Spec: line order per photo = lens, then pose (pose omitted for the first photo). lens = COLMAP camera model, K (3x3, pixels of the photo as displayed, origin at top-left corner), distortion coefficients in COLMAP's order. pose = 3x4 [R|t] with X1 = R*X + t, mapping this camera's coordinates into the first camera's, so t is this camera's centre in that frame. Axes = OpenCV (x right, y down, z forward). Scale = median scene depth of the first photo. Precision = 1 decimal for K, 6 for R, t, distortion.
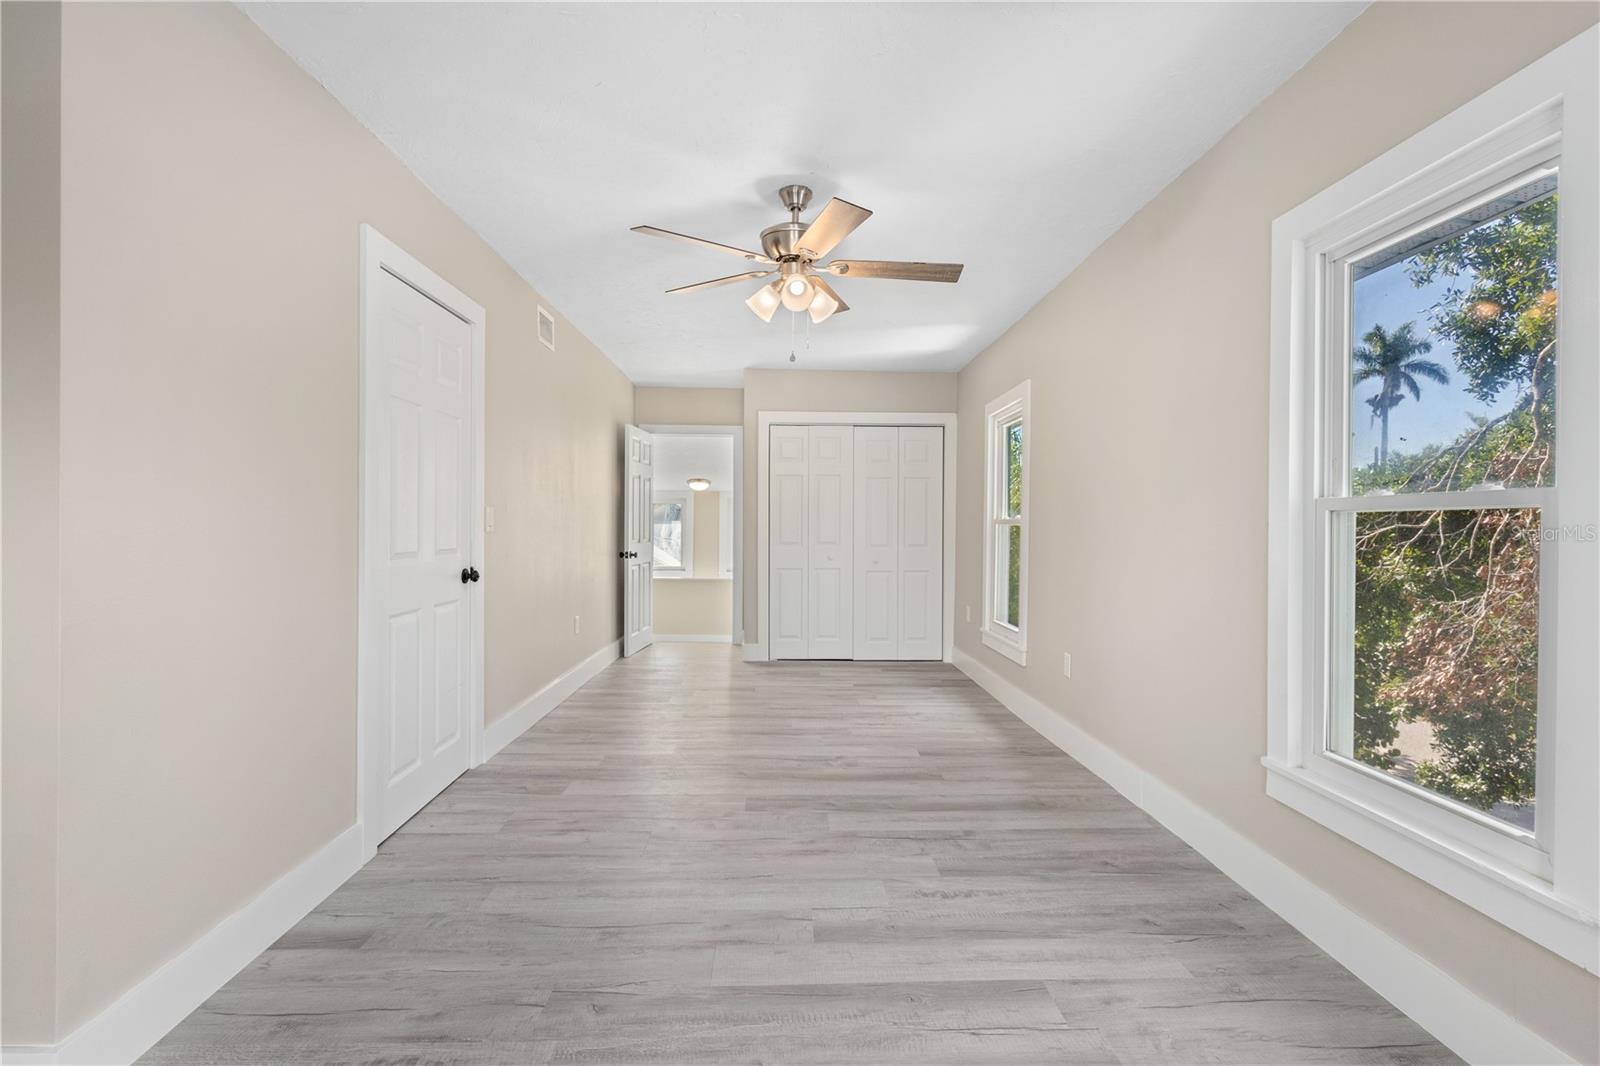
lens RADIAL K [[738.0, 0, 802.6], [0, 738.0, 525.6], [0, 0, 1]] dist [0.016361, -0.002105]
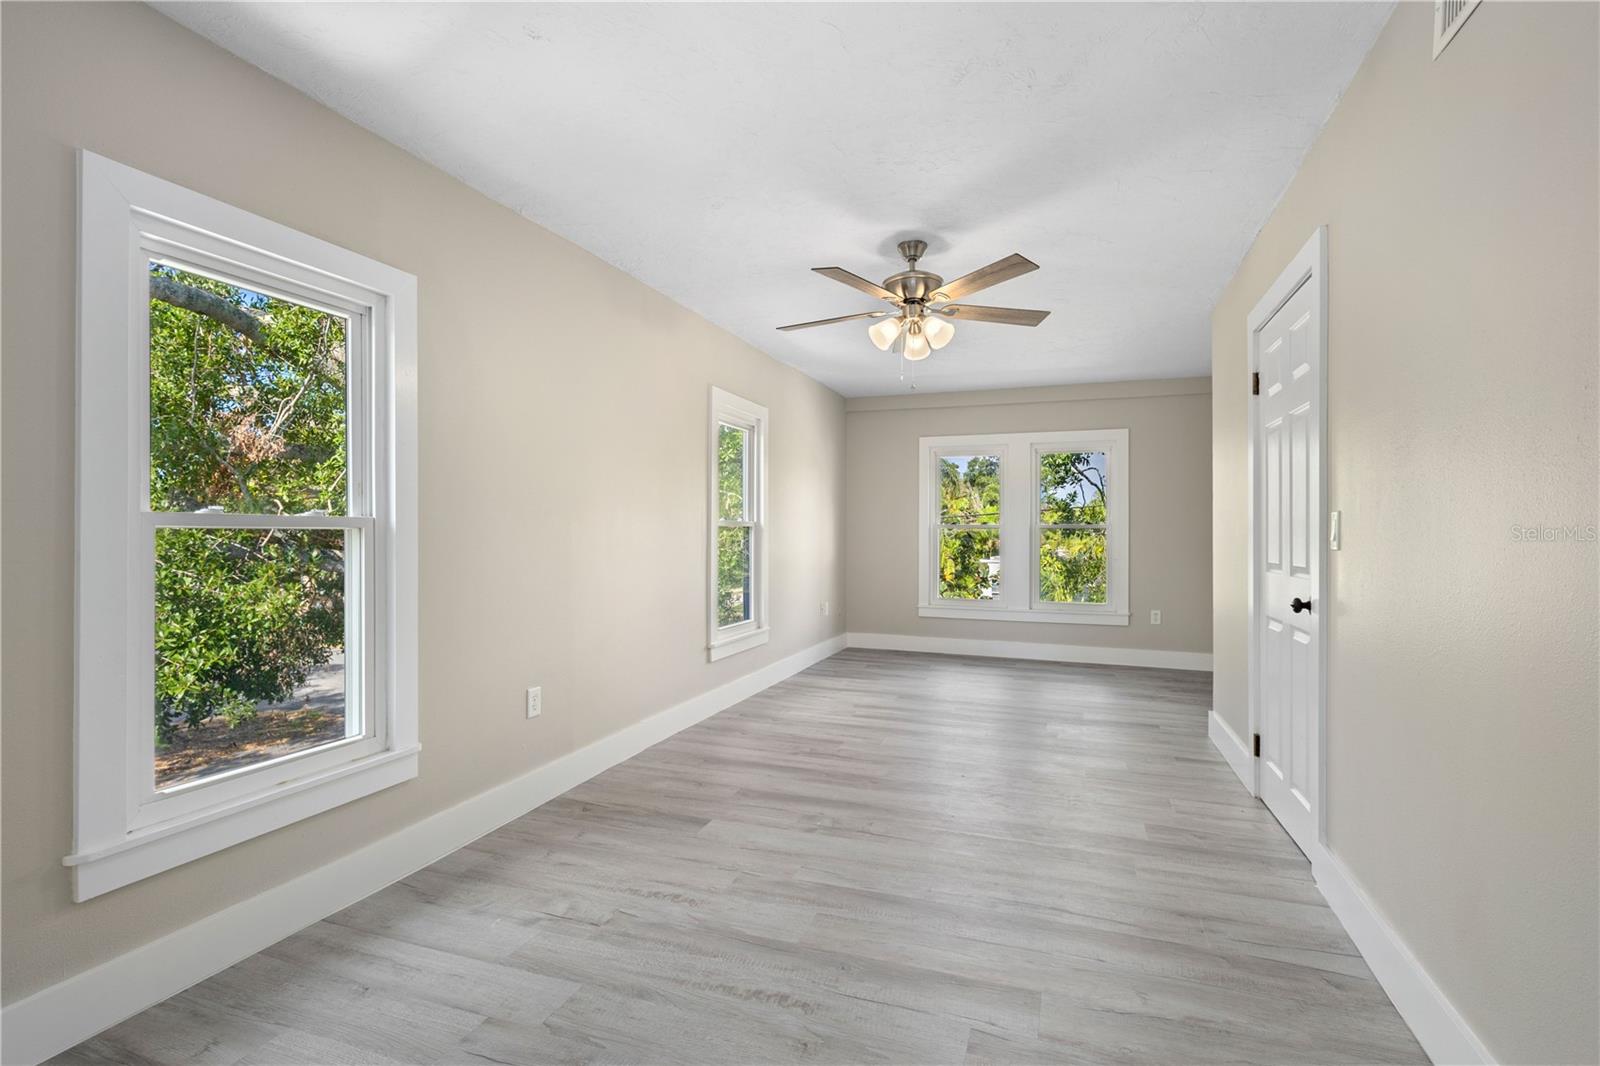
lens RADIAL K [[738.0, 0, 806.6], [0, 738.0, 536.7], [0, 0, 1]] dist [0.016361, -0.002105]
pose [[-0.928564, -0.009821, 0.371041, -0.272696], [-0.008569, 0.999951, 0.005021, 0.000037], [-0.371072, 0.001483, -0.928603, 2.022615]]
